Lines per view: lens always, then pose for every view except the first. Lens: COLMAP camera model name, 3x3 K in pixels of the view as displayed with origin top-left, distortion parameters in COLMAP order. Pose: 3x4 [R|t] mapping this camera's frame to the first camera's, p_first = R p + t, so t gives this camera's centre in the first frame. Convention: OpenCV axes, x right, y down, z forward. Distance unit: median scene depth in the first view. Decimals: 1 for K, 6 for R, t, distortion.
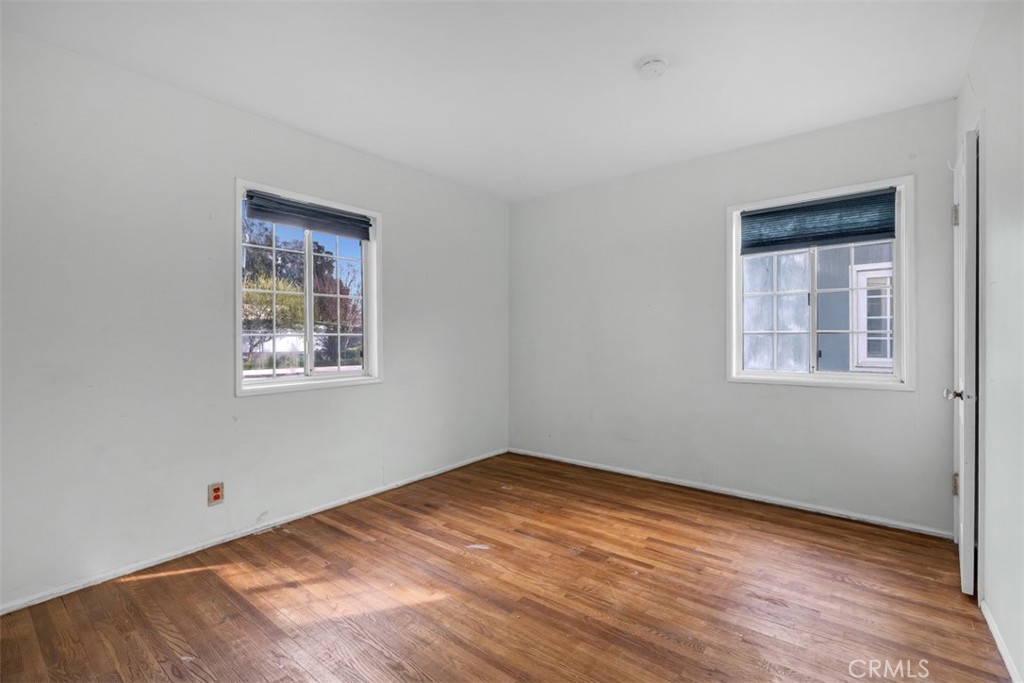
lens RADIAL K [[446.6, 0, 516.9], [0, 446.6, 339.4], [0, 0, 1]] dist [0.000868, -0.000036]
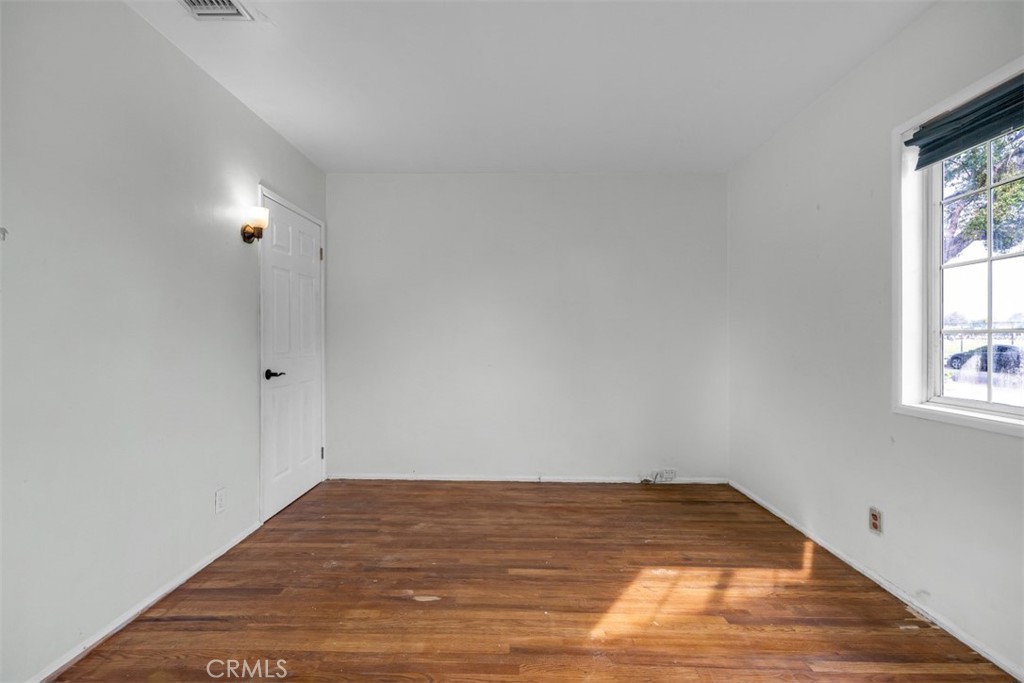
lens RADIAL K [[446.6, 0, 514.0], [0, 446.6, 340.0], [0, 0, 1]] dist [0.000868, -0.000036]
pose [[-0.791734, 0.010143, -0.610781, 0.441981], [0.003434, 0.999920, 0.012154, -0.011720], [0.610856, 0.007525, -0.791706, 1.449734]]
